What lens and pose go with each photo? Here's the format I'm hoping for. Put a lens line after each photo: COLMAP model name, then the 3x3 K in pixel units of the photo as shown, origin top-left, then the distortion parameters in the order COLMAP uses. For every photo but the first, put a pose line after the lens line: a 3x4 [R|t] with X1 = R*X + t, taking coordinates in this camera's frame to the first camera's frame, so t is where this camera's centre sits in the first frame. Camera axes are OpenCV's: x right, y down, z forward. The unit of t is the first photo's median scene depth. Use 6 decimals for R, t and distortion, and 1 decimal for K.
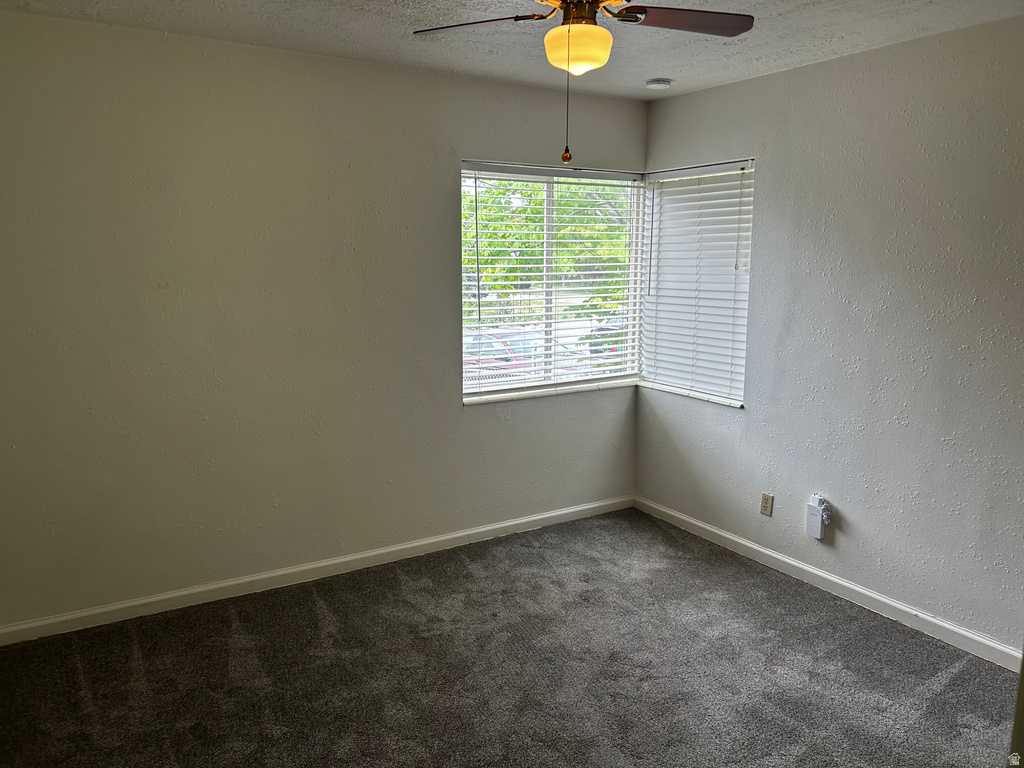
lens RADIAL K [[775.7, 0, 512.1], [0, 775.7, 382.7], [0, 0, 1]] dist [0.026288, -0.011563]
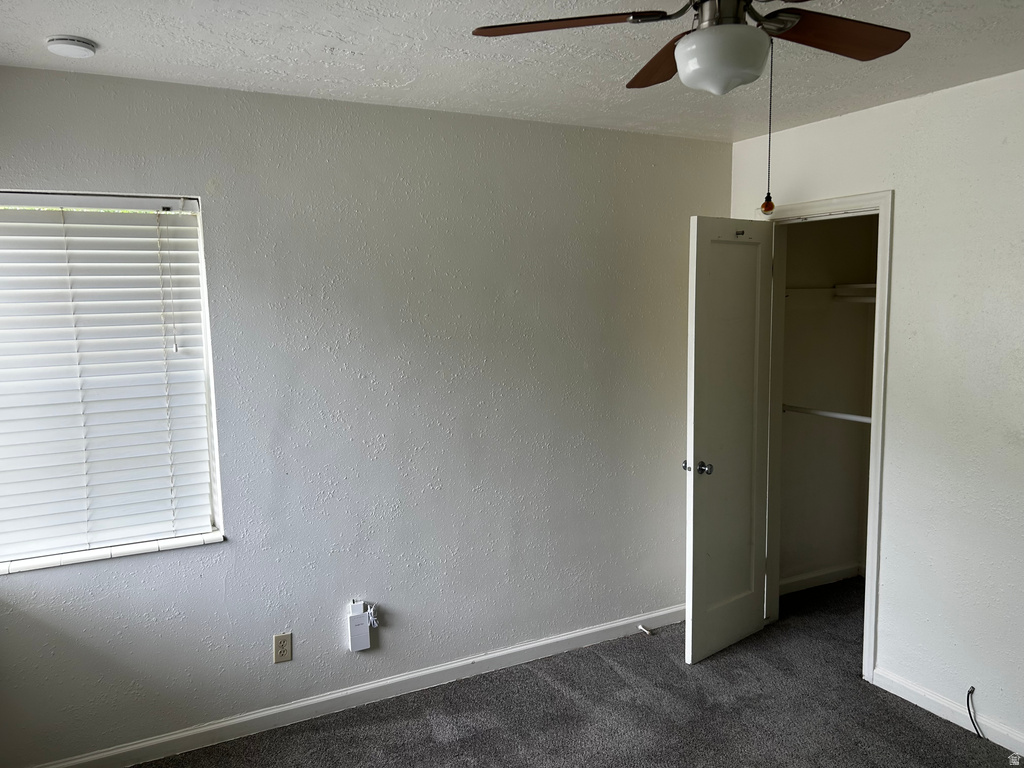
lens RADIAL K [[775.7, 0, 512.3], [0, 775.7, 387.0], [0, 0, 1]] dist [0.026288, -0.011563]
pose [[0.066855, -0.115960, 0.991001, -0.429101], [0.184480, 0.977536, 0.101939, -0.146018], [-0.980560, 0.176005, 0.086745, 0.728836]]
